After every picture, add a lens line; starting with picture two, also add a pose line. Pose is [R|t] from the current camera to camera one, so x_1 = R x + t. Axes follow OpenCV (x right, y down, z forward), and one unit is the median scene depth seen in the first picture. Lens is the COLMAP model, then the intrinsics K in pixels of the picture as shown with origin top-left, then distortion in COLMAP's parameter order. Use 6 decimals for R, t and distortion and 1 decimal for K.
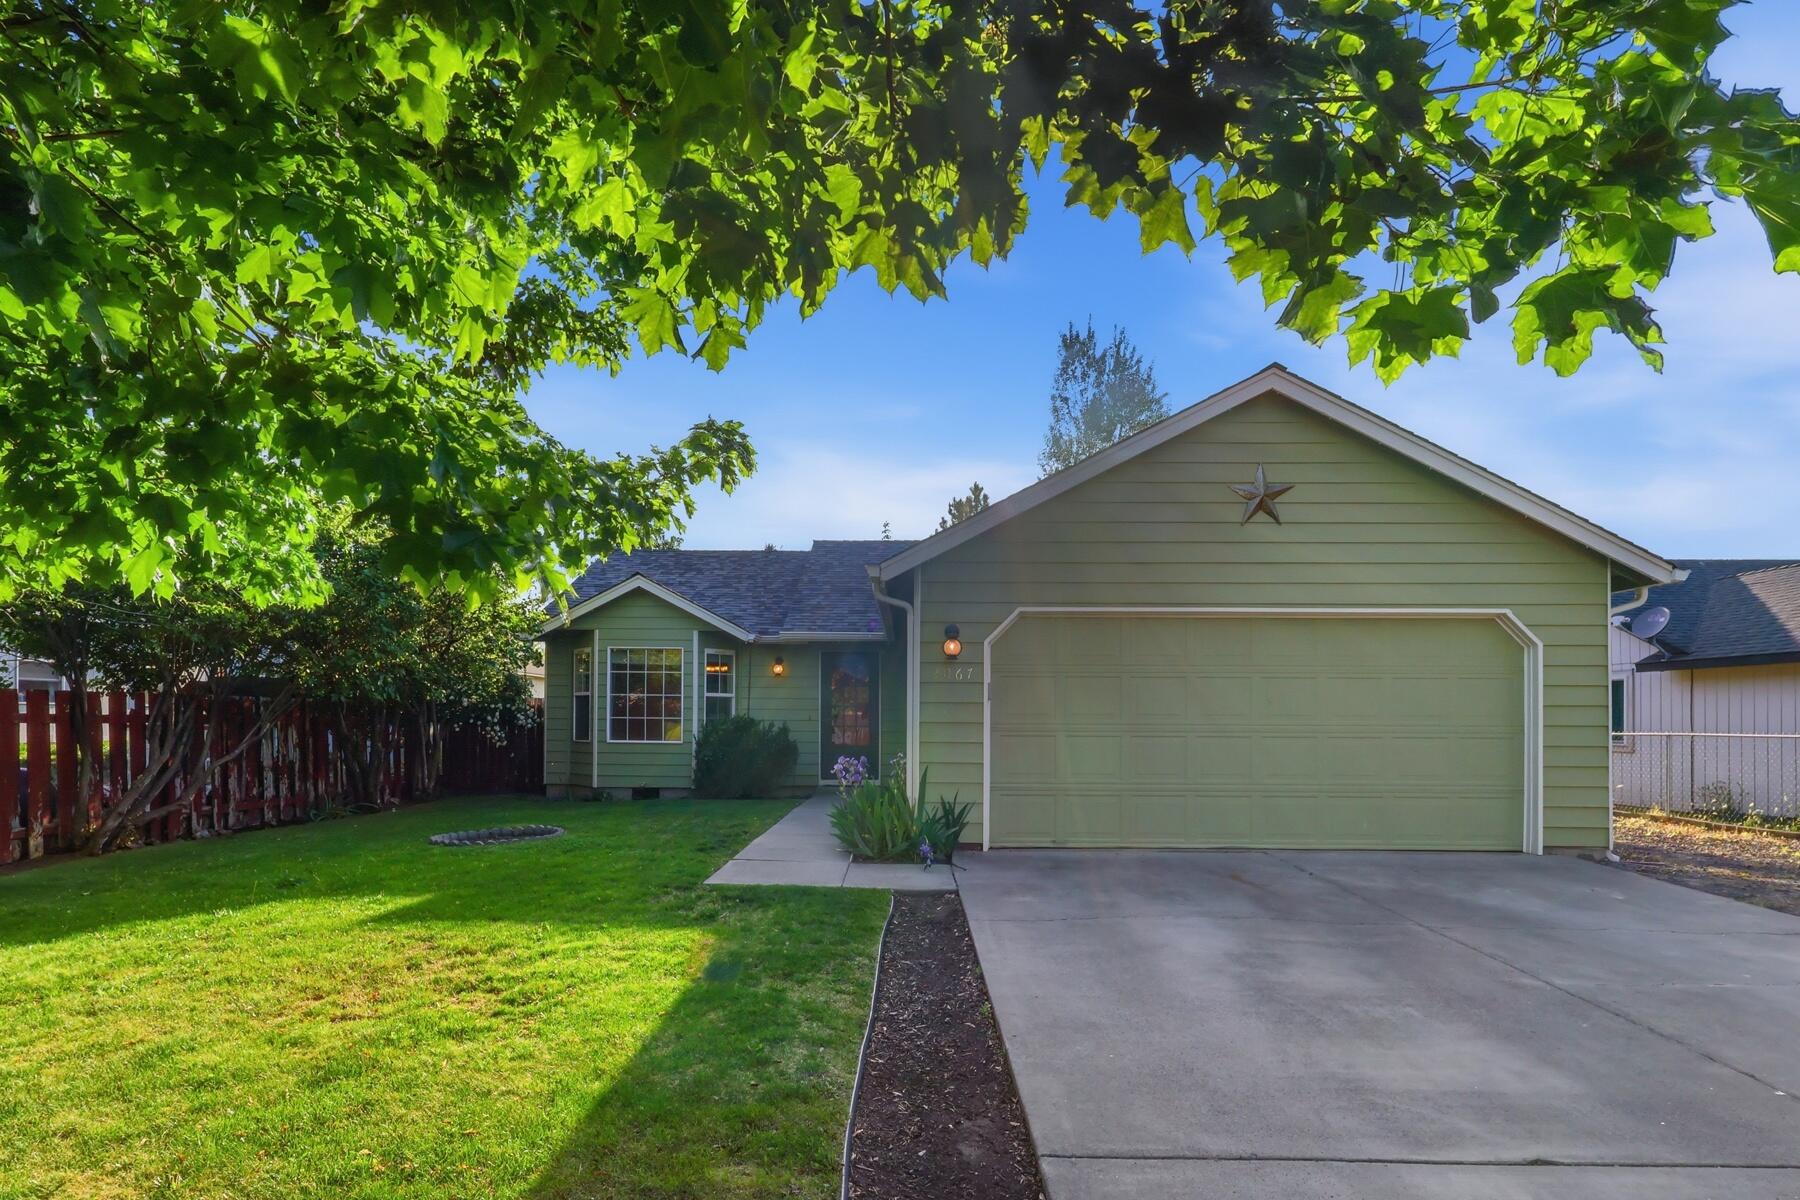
lens RADIAL K [[894.1, 0, 899.2], [0, 894.1, 711.6], [0, 0, 1]] dist [-0.003548, -0.000302]
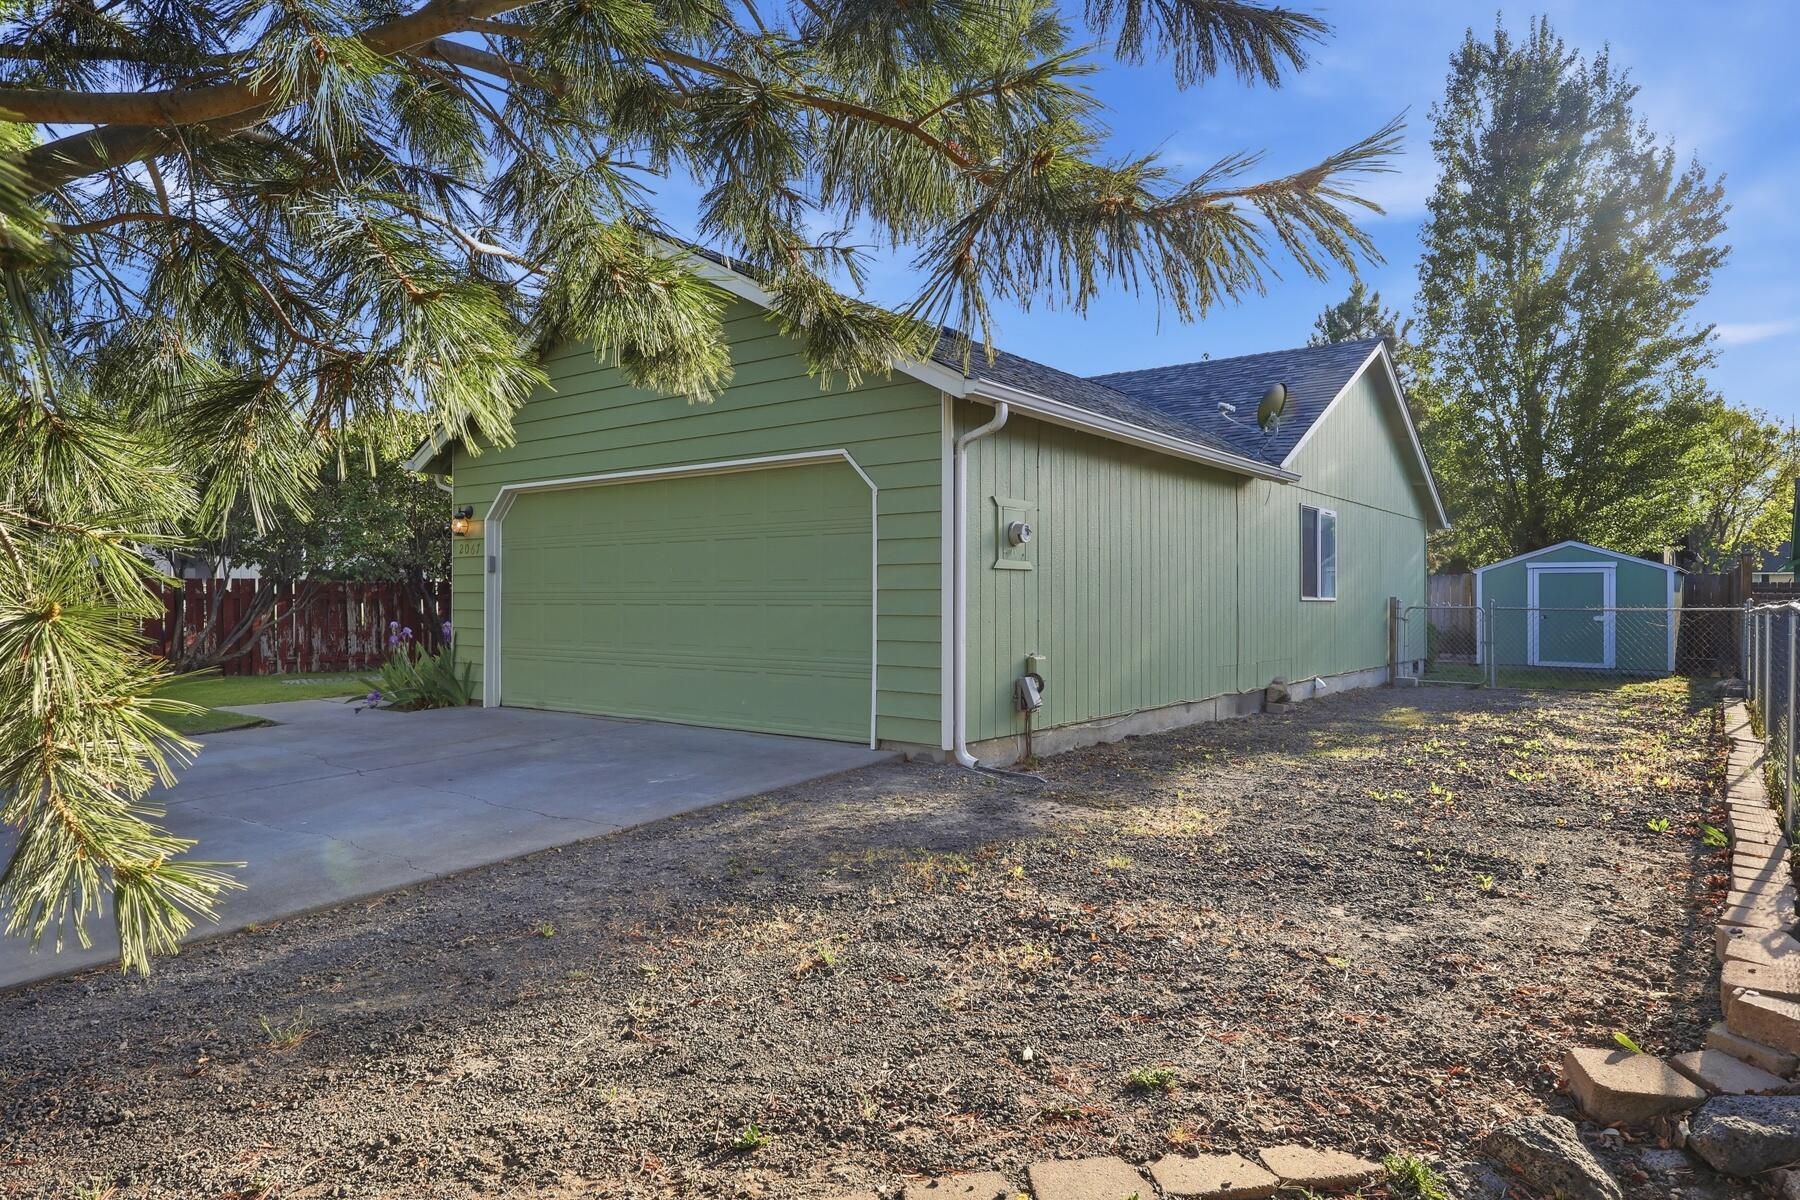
lens RADIAL K [[1087.1, 0, 900.0], [0, 1087.1, 600.0], [0, 0, 1]] dist [0.006119, -0.002028]
pose [[0.808054, -0.004020, -0.589094, 1.009066], [0.007602, 0.999965, 0.003603, 0.016453], [0.589059, -0.007390, 0.808056, 0.165948]]
